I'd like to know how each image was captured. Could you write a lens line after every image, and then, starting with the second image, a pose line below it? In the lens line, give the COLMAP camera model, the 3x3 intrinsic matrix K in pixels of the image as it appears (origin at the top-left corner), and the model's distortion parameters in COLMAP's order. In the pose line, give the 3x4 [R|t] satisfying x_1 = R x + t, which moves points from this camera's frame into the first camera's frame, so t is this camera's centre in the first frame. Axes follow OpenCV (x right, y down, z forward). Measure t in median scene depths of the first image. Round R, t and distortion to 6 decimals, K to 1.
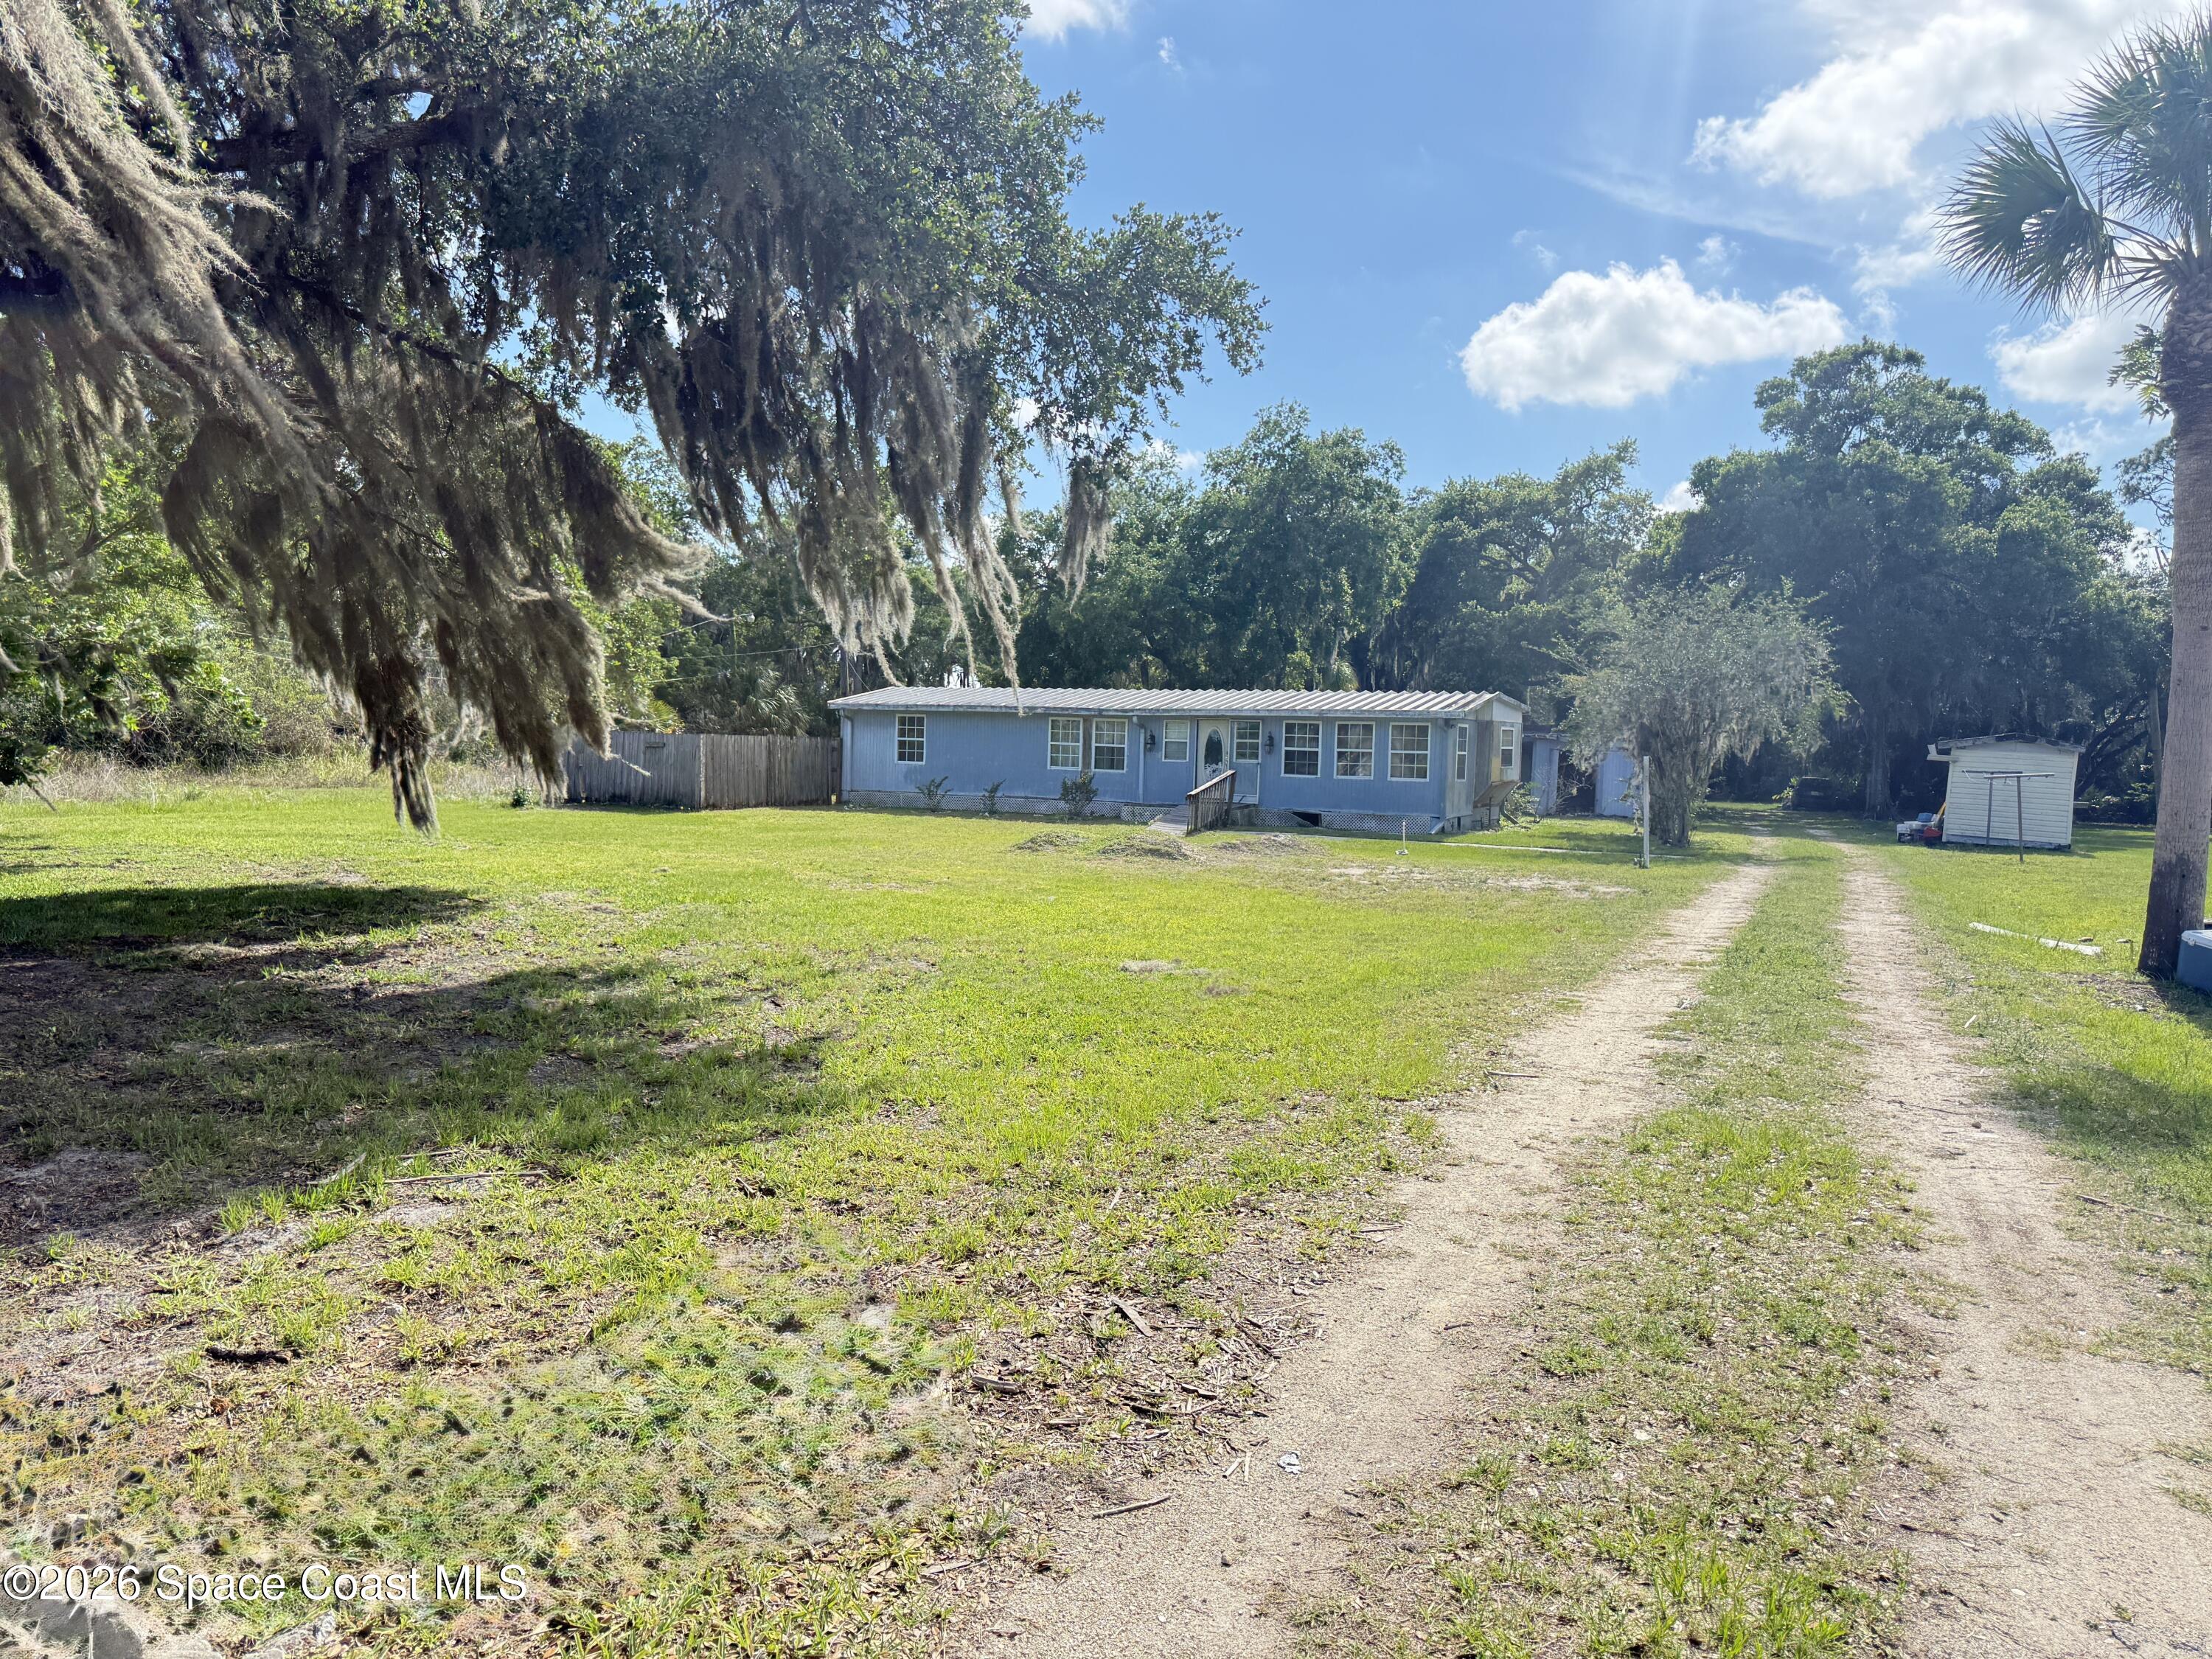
lens RADIAL K [[1561.6, 0, 1106.8], [0, 1561.6, 830.6], [0, 0, 1]] dist [-0.013926, -0.004318]
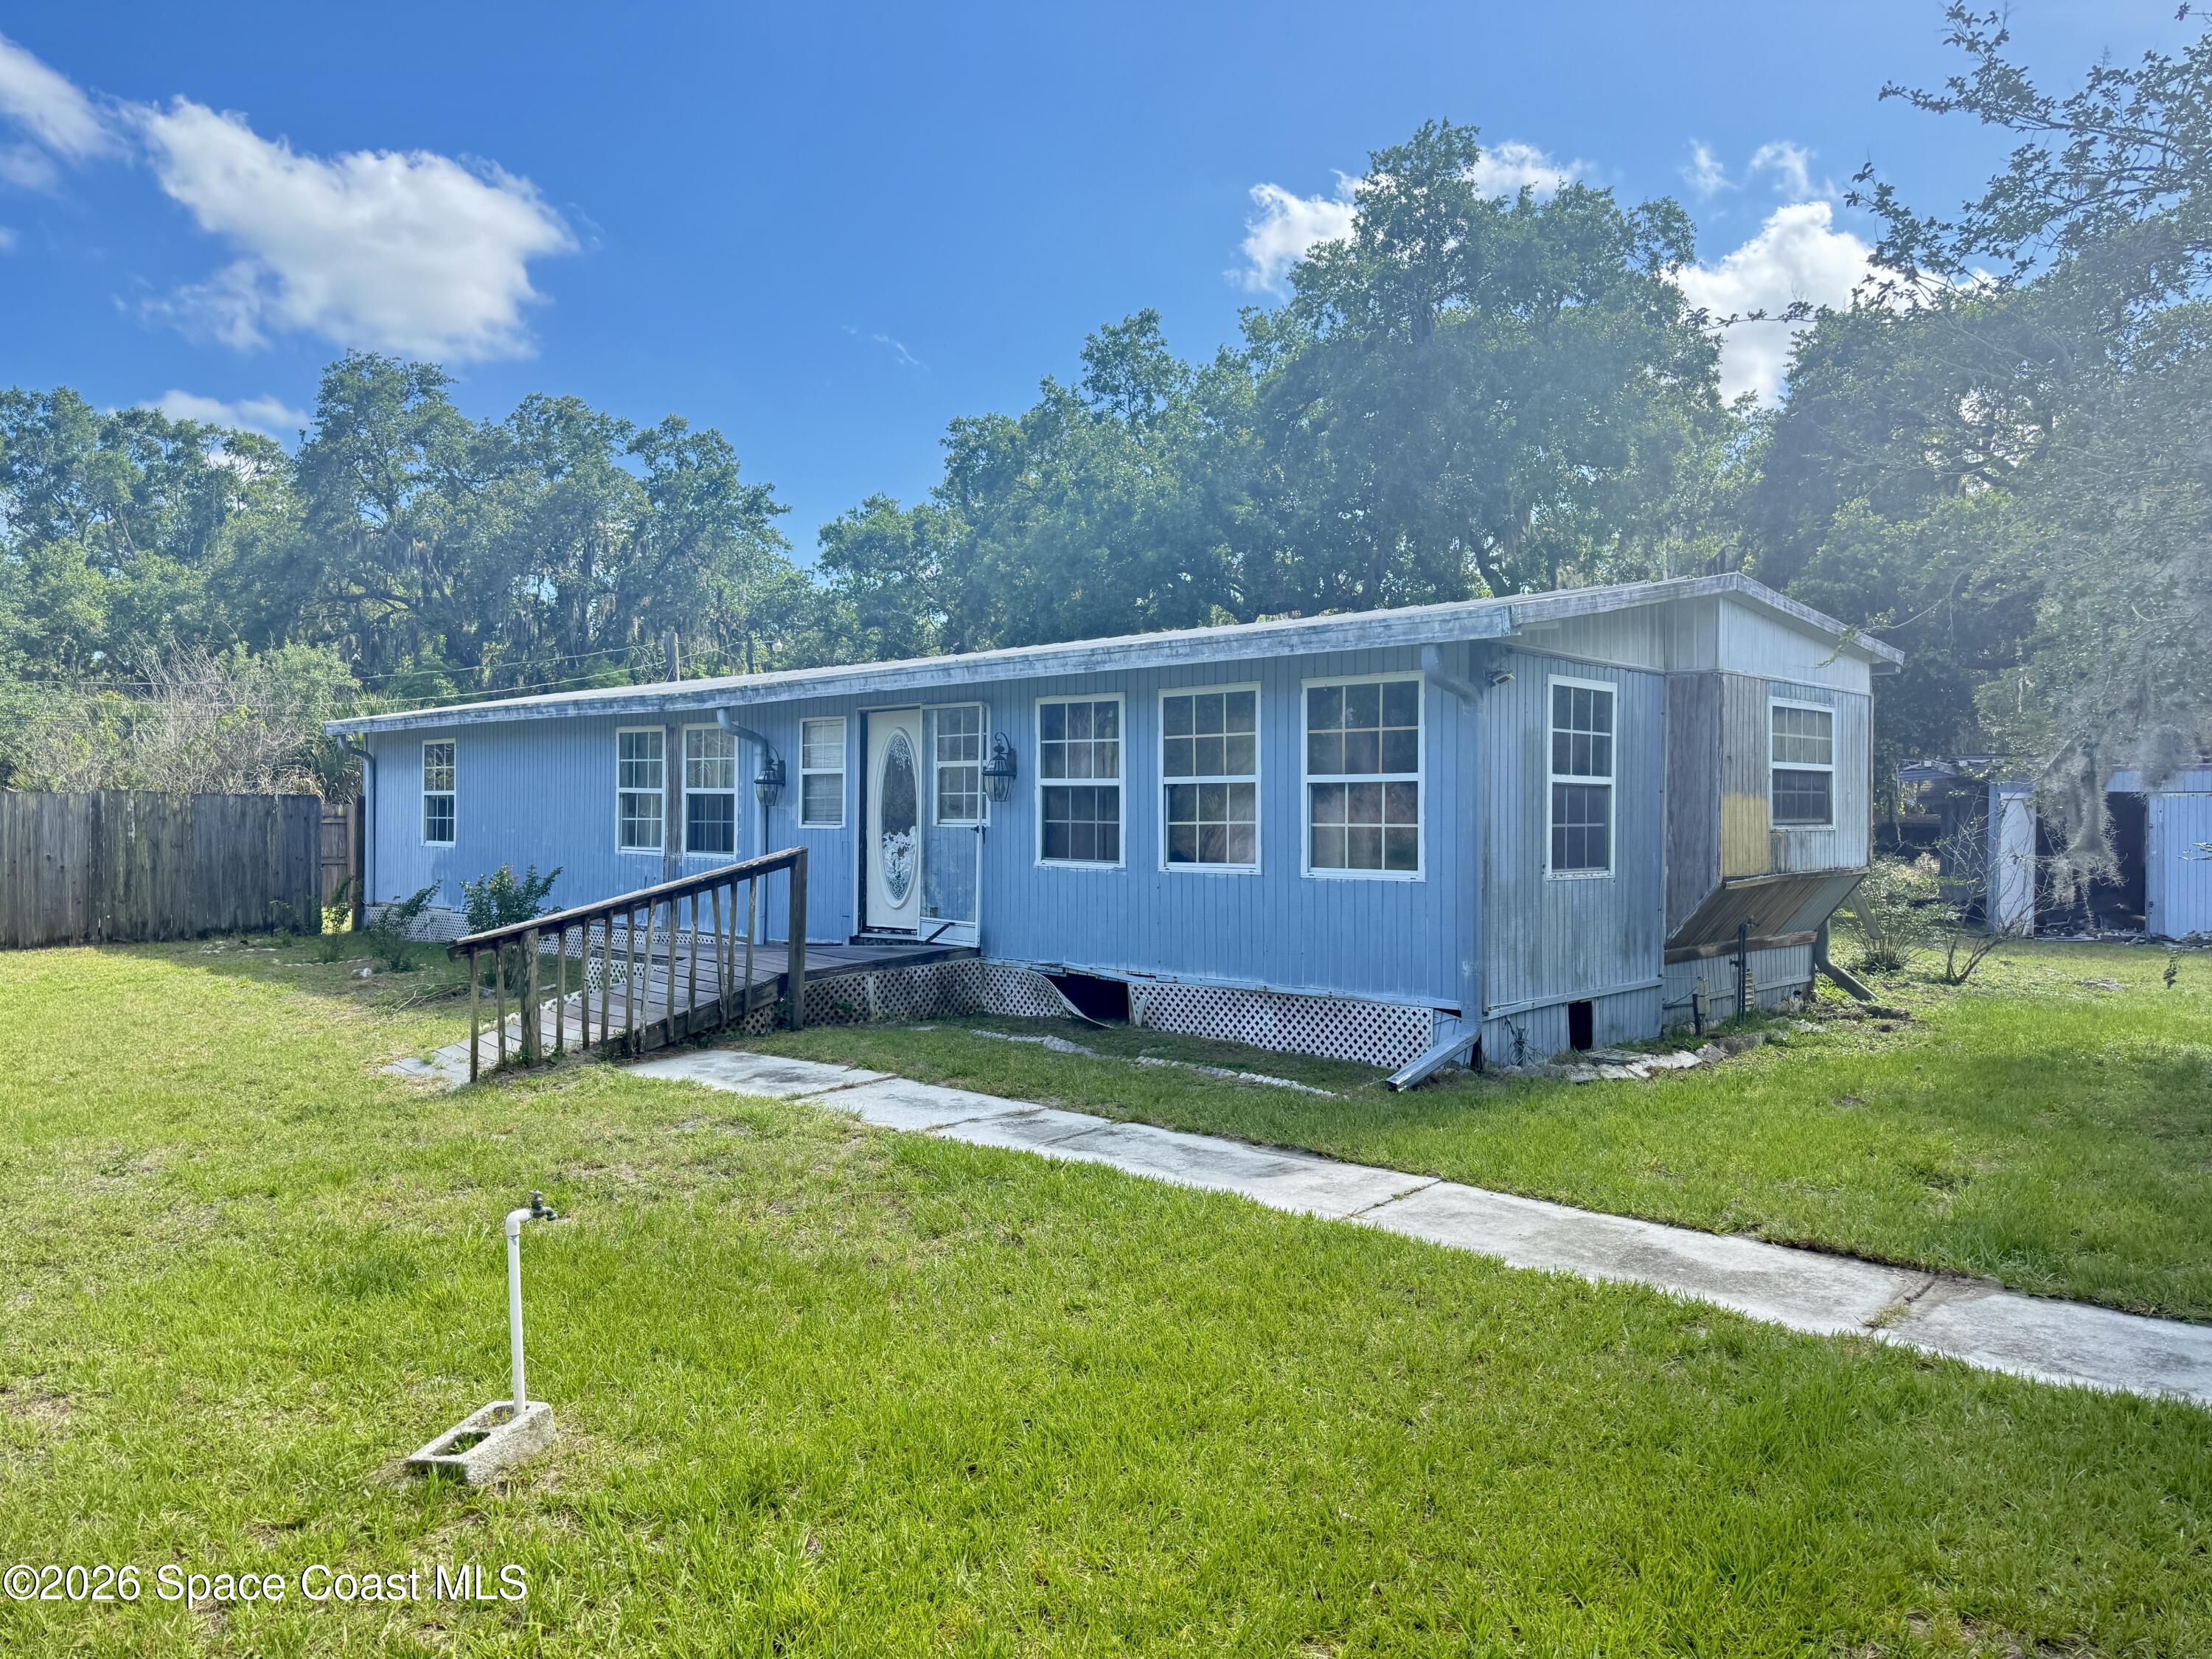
lens RADIAL K [[1561.6, 0, 1105.5], [0, 1561.6, 830.3], [0, 0, 1]] dist [-0.013926, -0.004318]
pose [[0.954894, -0.018867, -0.296345, 0.217236], [0.003595, 0.998641, -0.051997, -0.024236], [0.296924, 0.048587, 0.953664, 0.664876]]
